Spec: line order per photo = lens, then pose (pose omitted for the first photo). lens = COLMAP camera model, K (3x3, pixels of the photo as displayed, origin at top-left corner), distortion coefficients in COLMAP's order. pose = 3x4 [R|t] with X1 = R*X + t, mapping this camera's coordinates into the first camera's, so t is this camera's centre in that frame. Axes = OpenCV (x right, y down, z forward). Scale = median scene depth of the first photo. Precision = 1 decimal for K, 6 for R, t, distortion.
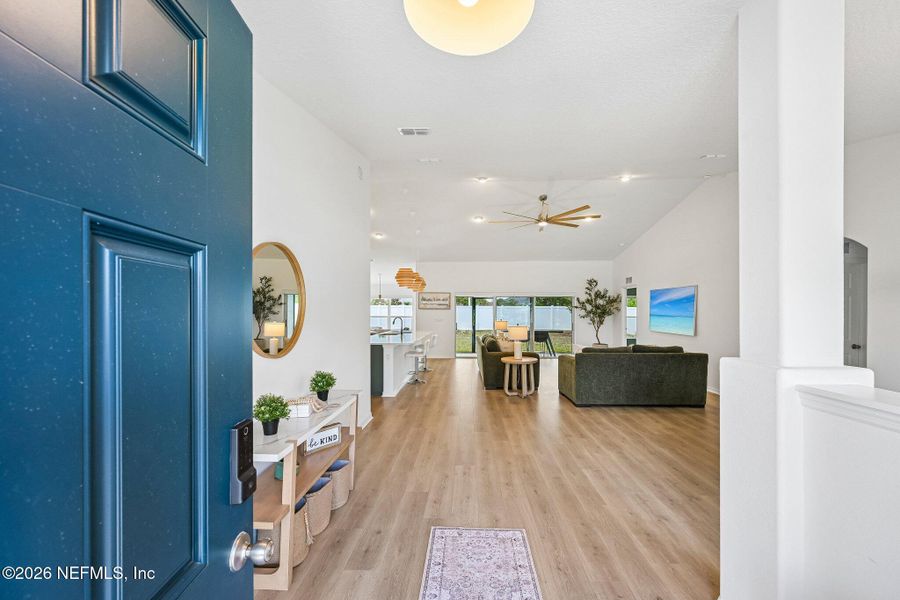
lens RADIAL K [[355.1, 0, 450.4], [0, 355.1, 311.4], [0, 0, 1]] dist [0.002462, 0.000157]
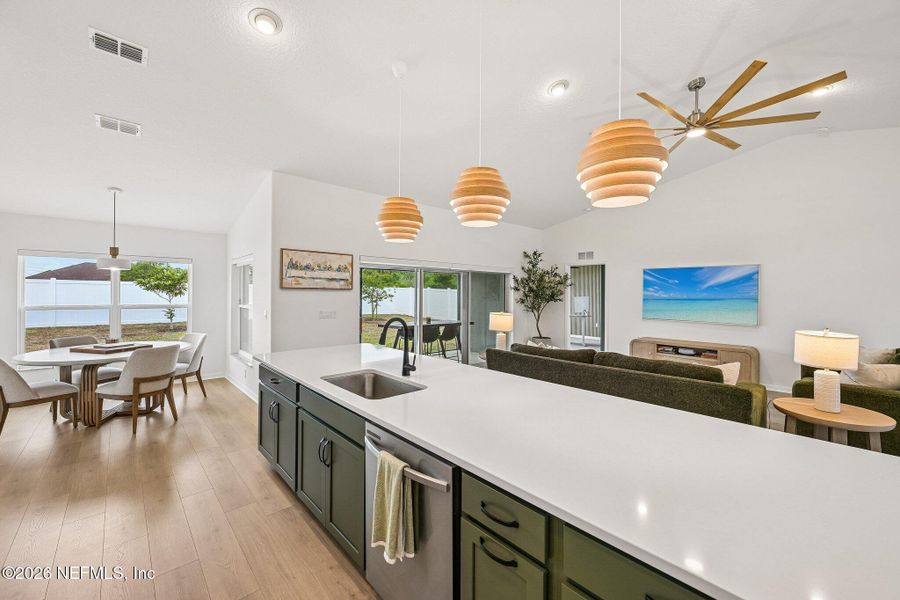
lens RADIAL K [[356.4, 0, 453.0], [0, 356.4, 290.7], [0, 0, 1]] dist [-0.000155, 0.000269]
pose [[0.696049, 0.004430, 0.717981, -0.376448], [-0.003593, 0.999990, -0.002688, -0.007040], [-0.717986, -0.000709, 0.696058, 0.888502]]
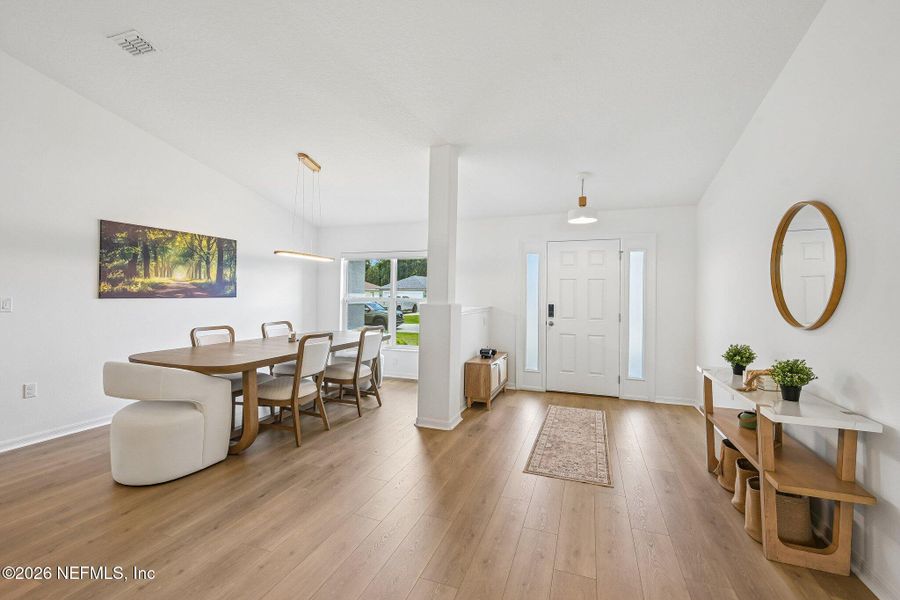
lens RADIAL K [[379.5, 0, 451.9], [0, 379.5, 293.1], [0, 0, 1]] dist [-0.001515, -0.000046]
pose [[-0.956065, -0.010888, 0.292953, 0.026339], [-0.012921, 0.999904, -0.005006, 0.018526], [-0.292871, -0.008571, -0.956114, 0.739594]]
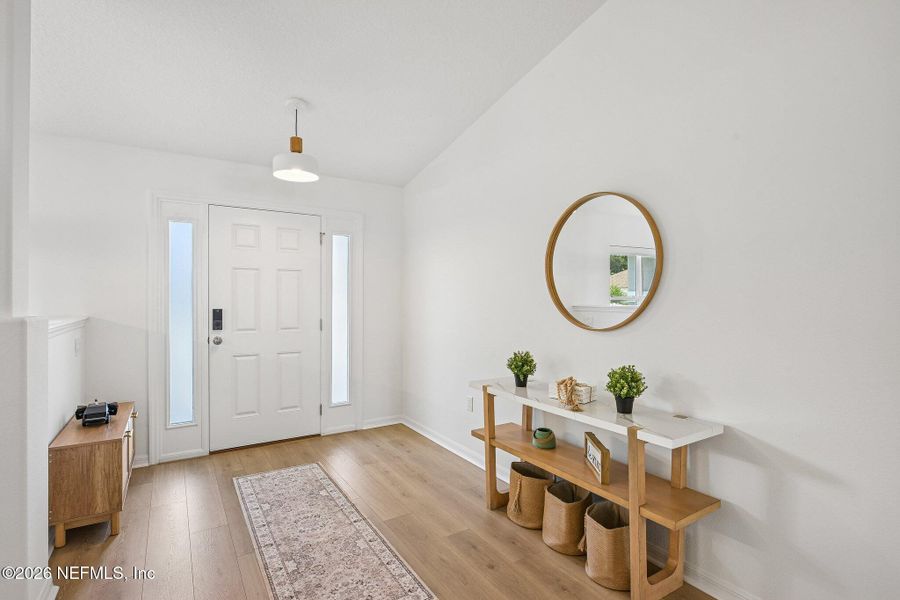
lens RADIAL K [[440.2, 0, 454.4], [0, 440.2, 302.9], [0, 0, 1]] dist [-0.001829, -0.001366]
pose [[-0.816940, 0.002640, -0.576717, 0.129333], [-0.006725, 0.999878, 0.014104, 0.017818], [0.576683, 0.015401, -0.816822, 0.560374]]
